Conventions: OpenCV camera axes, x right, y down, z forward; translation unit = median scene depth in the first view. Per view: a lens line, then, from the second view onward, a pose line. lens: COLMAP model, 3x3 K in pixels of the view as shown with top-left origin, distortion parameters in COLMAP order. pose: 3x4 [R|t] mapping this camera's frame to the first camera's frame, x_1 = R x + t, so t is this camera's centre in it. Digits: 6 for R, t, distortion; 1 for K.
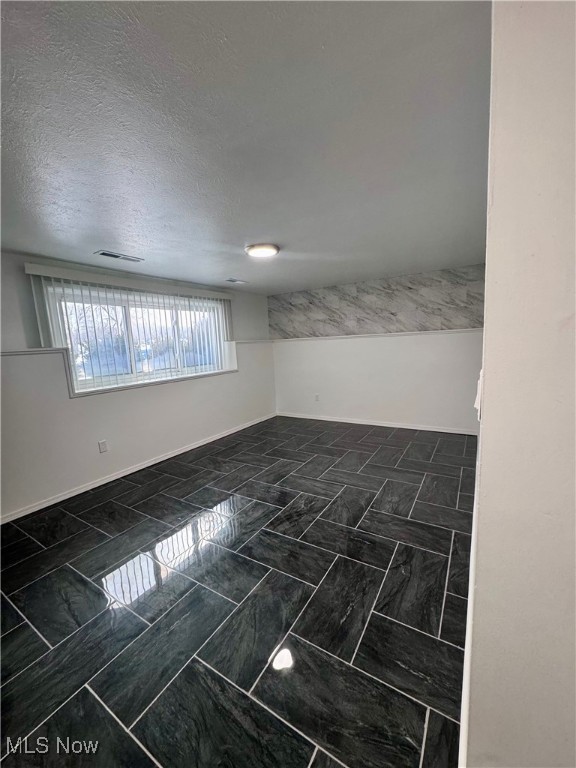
lens RADIAL K [[308.7, 0, 287.5], [0, 308.7, 386.6], [0, 0, 1]] dist [0.002119, -0.000150]
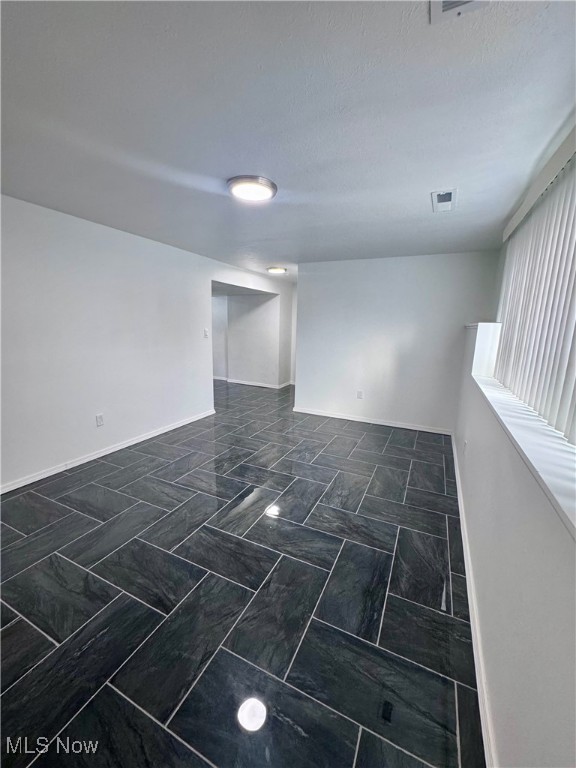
lens RADIAL K [[308.7, 0, 287.7], [0, 308.7, 383.9], [0, 0, 1]] dist [0.002119, -0.000150]
pose [[-0.993489, 0.044568, -0.104848, -0.063728], [0.007214, 0.943068, 0.332522, -0.242004], [0.113699, 0.329600, -0.937249, 1.697311]]
